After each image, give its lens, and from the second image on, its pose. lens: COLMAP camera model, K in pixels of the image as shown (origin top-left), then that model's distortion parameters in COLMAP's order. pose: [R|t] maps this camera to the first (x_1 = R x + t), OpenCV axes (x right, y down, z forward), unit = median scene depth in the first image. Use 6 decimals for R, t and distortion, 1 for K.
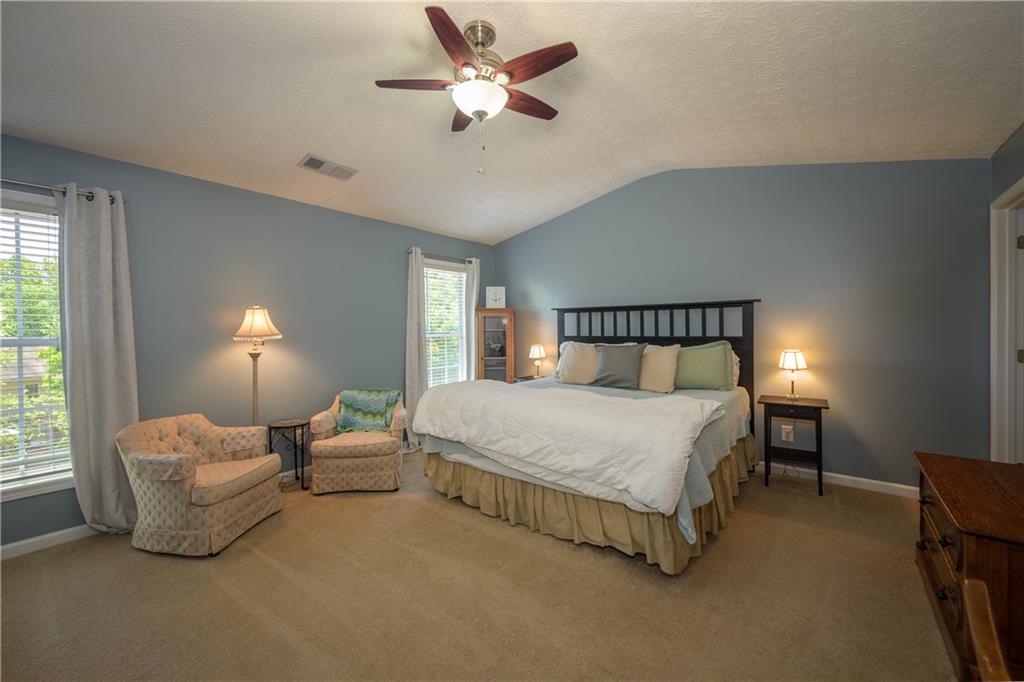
lens RADIAL K [[403.1, 0, 518.4], [0, 403.1, 333.1], [0, 0, 1]] dist [-0.003001, -0.000258]
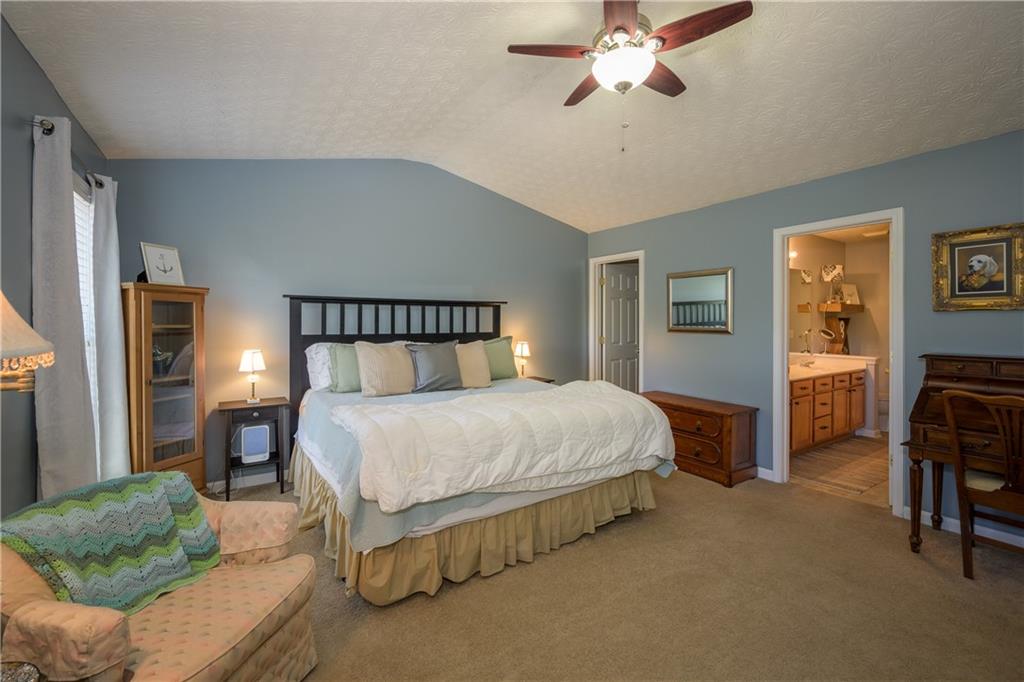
lens RADIAL K [[438.8, 0, 507.5], [0, 438.8, 331.6], [0, 0, 1]] dist [-0.002260, 0.000342]
pose [[0.328287, -0.009267, 0.944533, -0.619732], [0.011695, 0.999915, 0.005746, 0.000018], [-0.944506, 0.009160, 0.328367, 0.529984]]
